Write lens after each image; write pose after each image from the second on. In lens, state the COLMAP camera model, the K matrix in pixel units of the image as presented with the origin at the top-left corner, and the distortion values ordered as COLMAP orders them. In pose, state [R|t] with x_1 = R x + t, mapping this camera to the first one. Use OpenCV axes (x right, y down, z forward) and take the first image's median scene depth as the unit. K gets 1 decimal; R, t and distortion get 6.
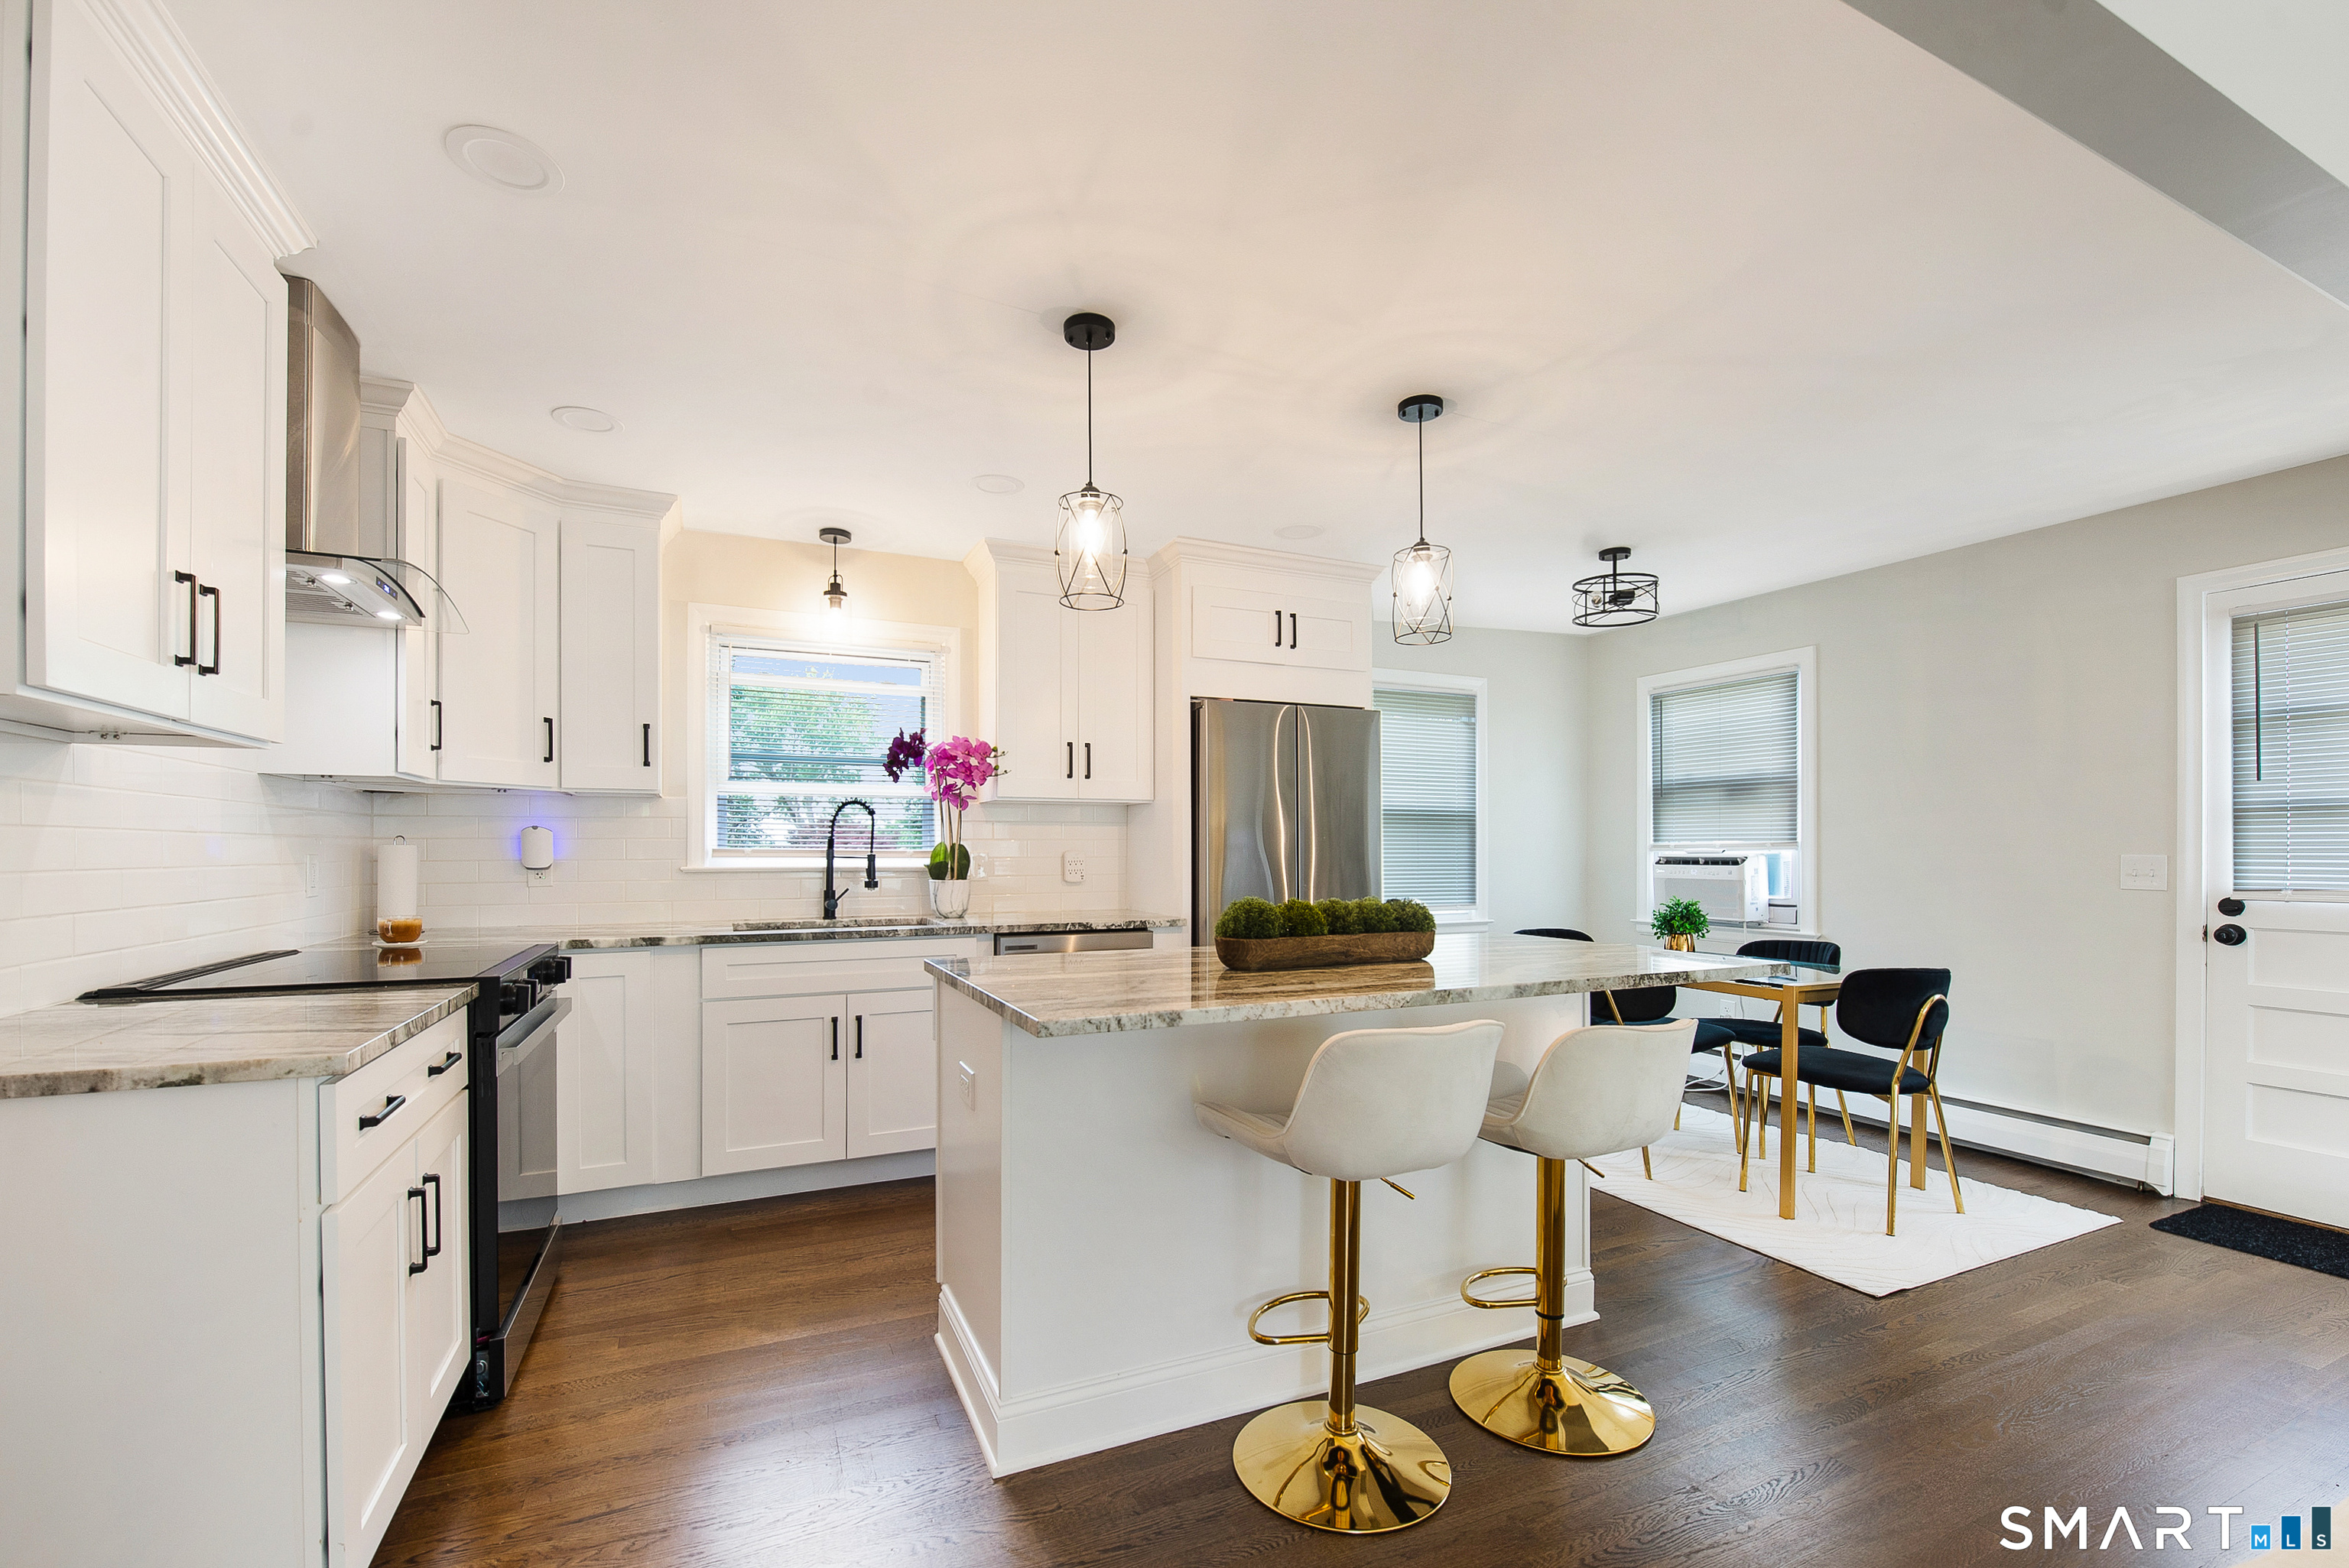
lens RADIAL K [[947.9, 0, 1138.6], [0, 947.9, 835.2], [0, 0, 1]] dist [-0.003151, -0.000436]
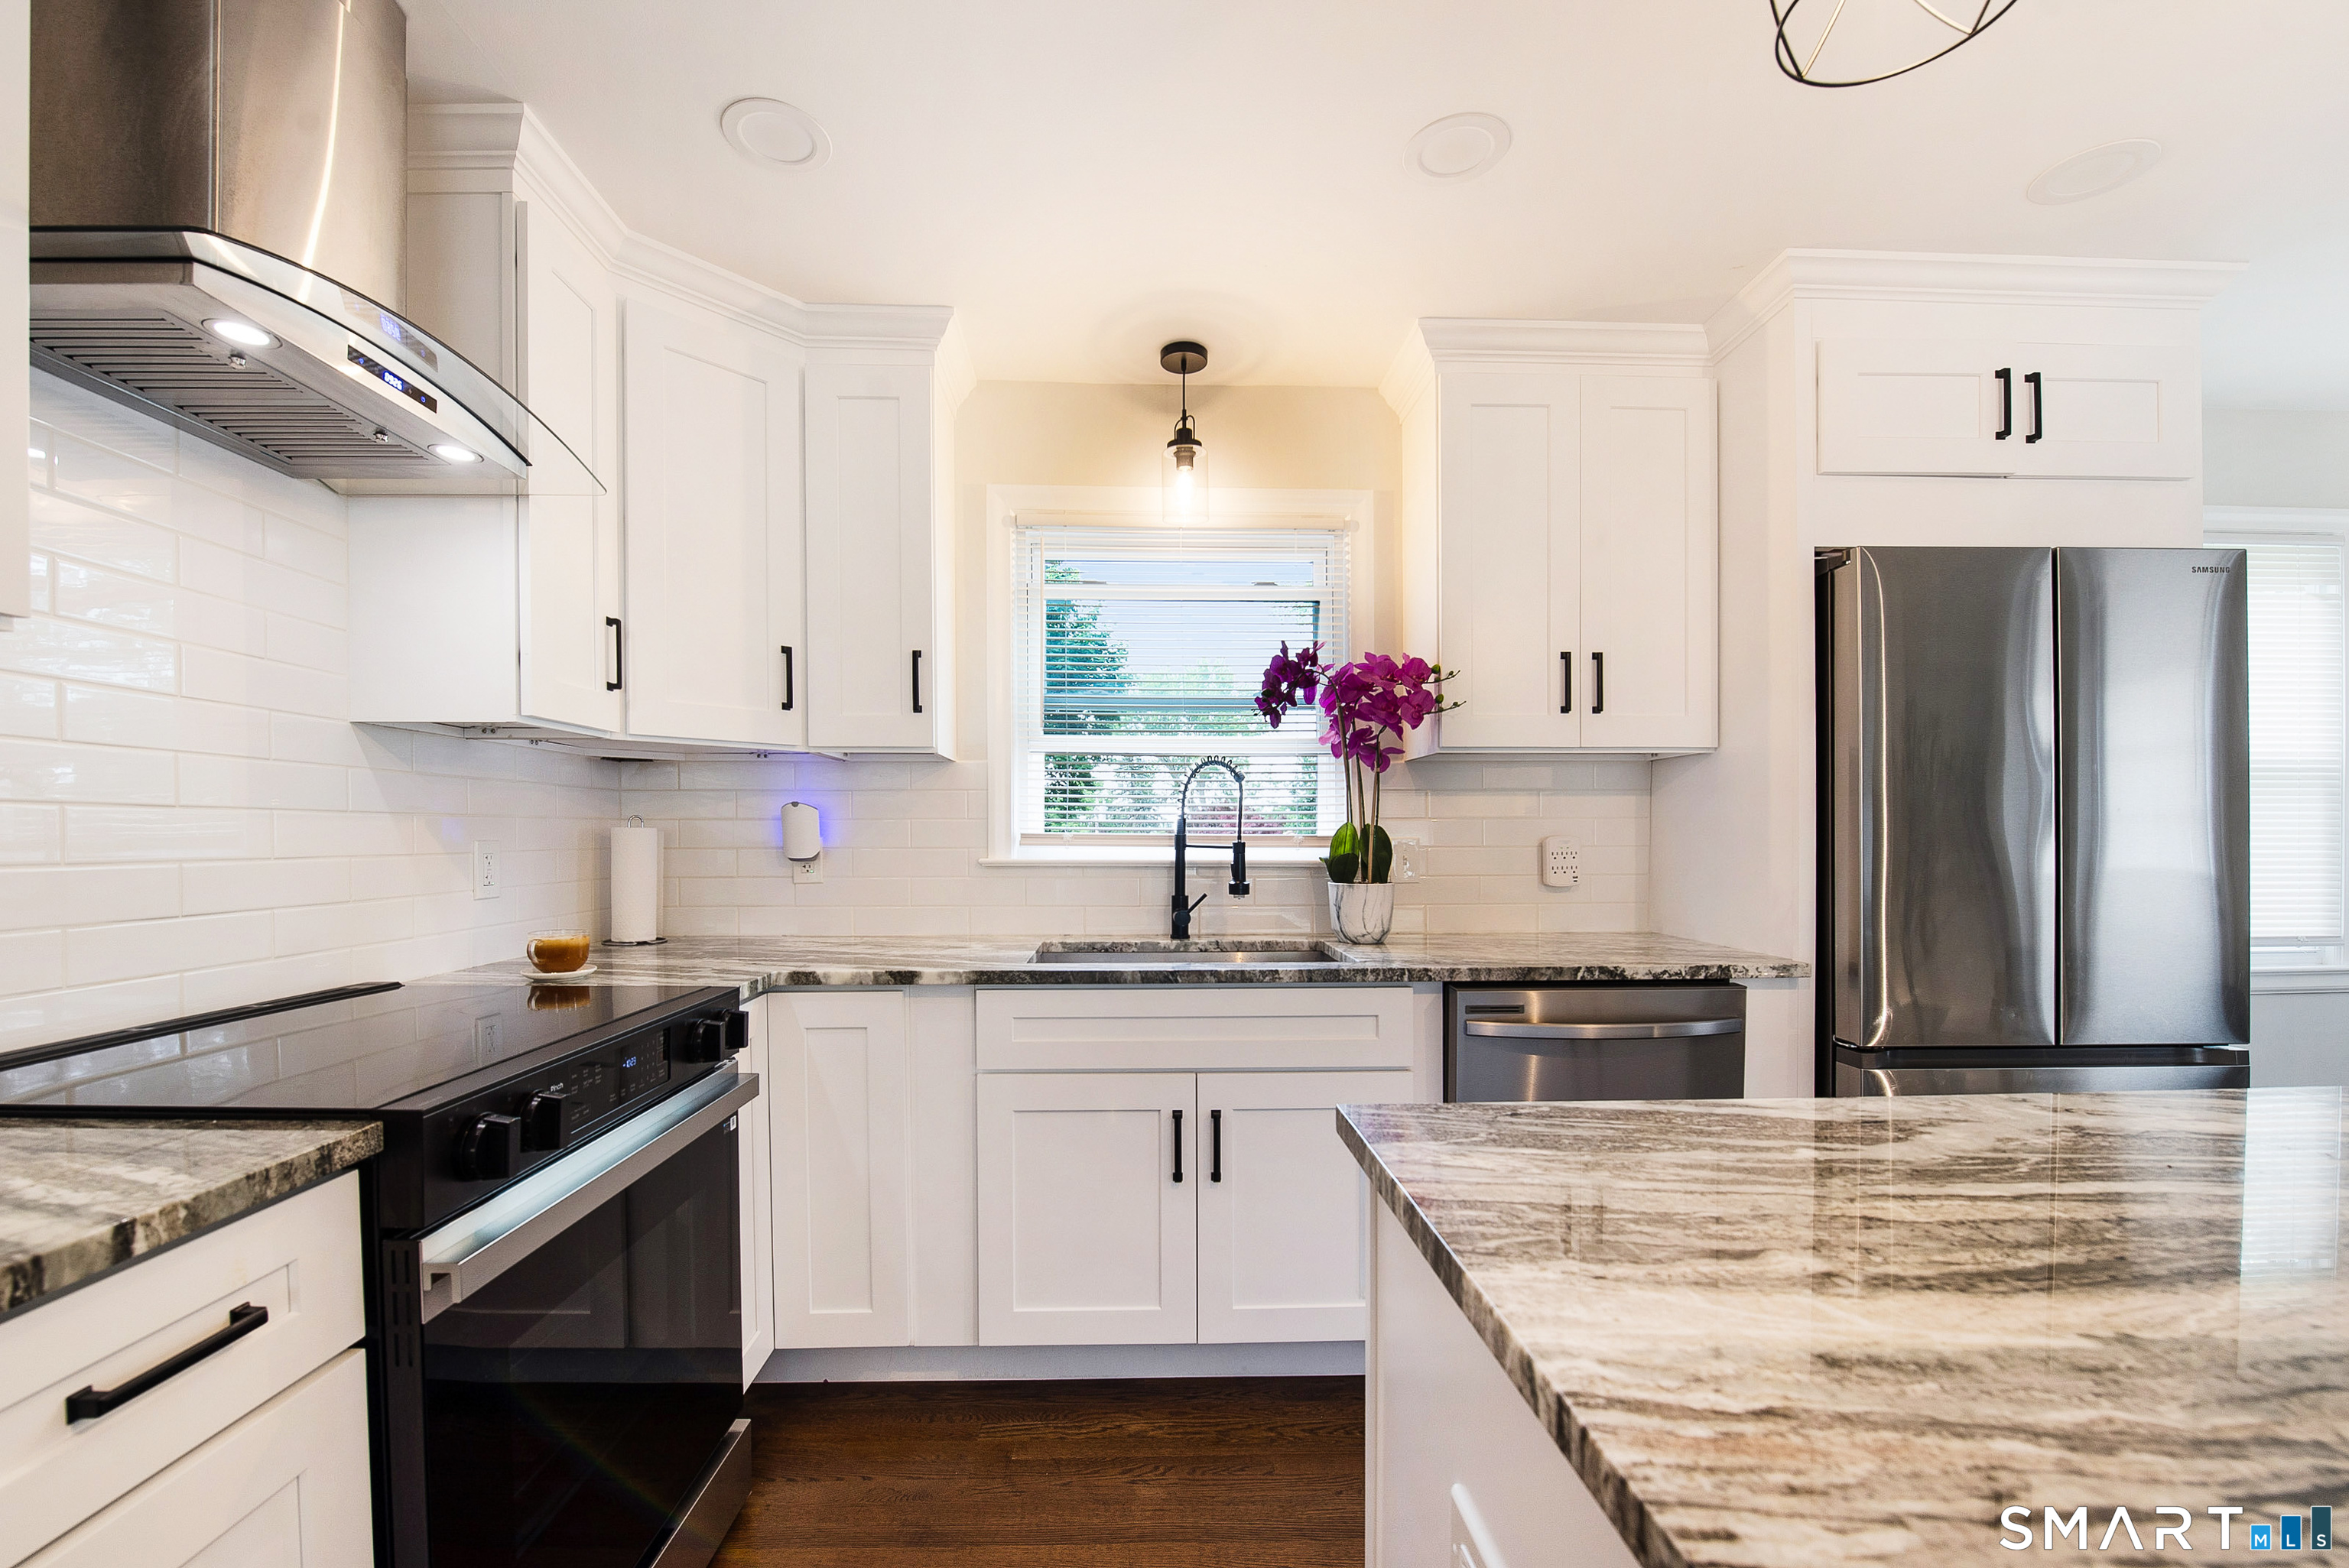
lens RADIAL K [[947.9, 0, 1136.7], [0, 947.9, 825.6], [0, 0, 1]] dist [-0.003151, -0.000436]
pose [[0.918574, -0.003534, -0.395234, -0.090779], [0.006050, 0.999969, 0.005120, 0.005413], [0.395204, -0.007094, 0.918566, 0.378893]]
